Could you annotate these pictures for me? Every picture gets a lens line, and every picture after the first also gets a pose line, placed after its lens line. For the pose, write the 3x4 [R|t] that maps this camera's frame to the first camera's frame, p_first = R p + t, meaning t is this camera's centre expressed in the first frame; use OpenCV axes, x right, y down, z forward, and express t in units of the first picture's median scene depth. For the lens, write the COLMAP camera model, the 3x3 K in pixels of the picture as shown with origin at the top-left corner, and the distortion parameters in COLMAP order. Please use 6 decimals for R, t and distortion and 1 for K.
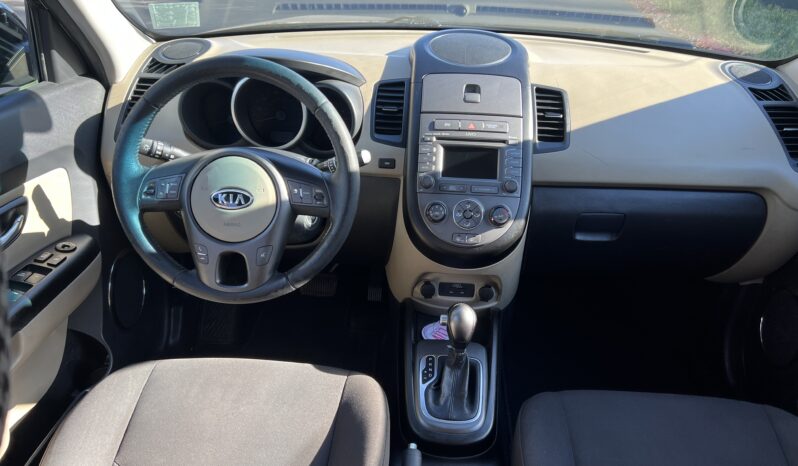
lens RADIAL K [[614.9, 0, 400.0], [0, 614.9, 246.2], [0, 0, 1]] dist [0.064468, -0.096373]
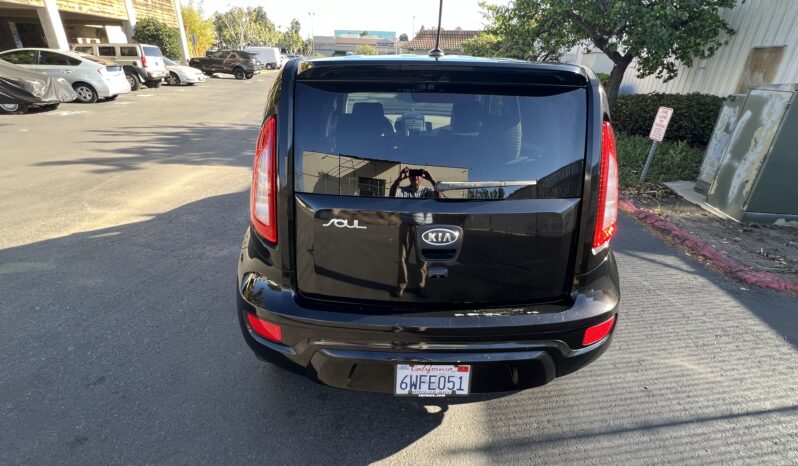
lens RADIAL K [[375.2, 0, 397.8], [0, 375.2, 235.5], [0, 0, 1]] dist [-0.004053, -0.000298]
pose [[0.998217, -0.036025, 0.047589, -0.222122], [0.040797, 0.993798, -0.103449, 1.100819], [-0.043567, 0.105206, 0.993496, -2.212232]]
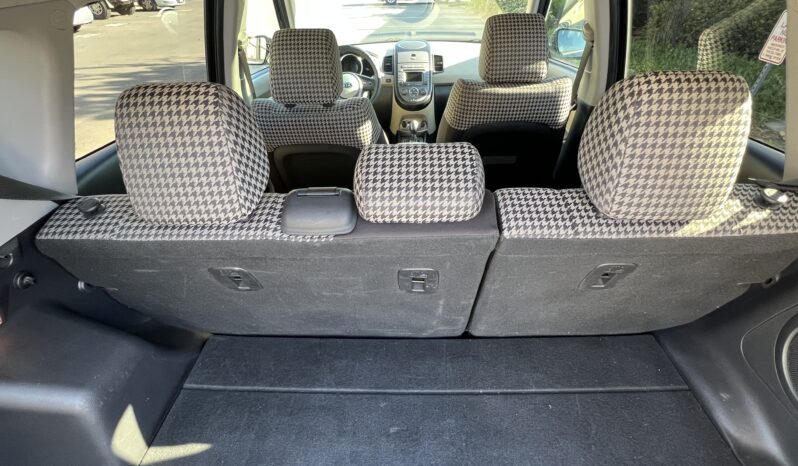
lens RADIAL K [[375.2, 0, 398.2], [0, 375.2, 237.0], [0, 0, 1]] dist [-0.004053, -0.000298]
pose [[0.997748, -0.066959, -0.003813, -0.019703], [0.067050, 0.994544, 0.079910, 0.549149], [-0.001558, -0.079986, 0.996795, -1.076644]]
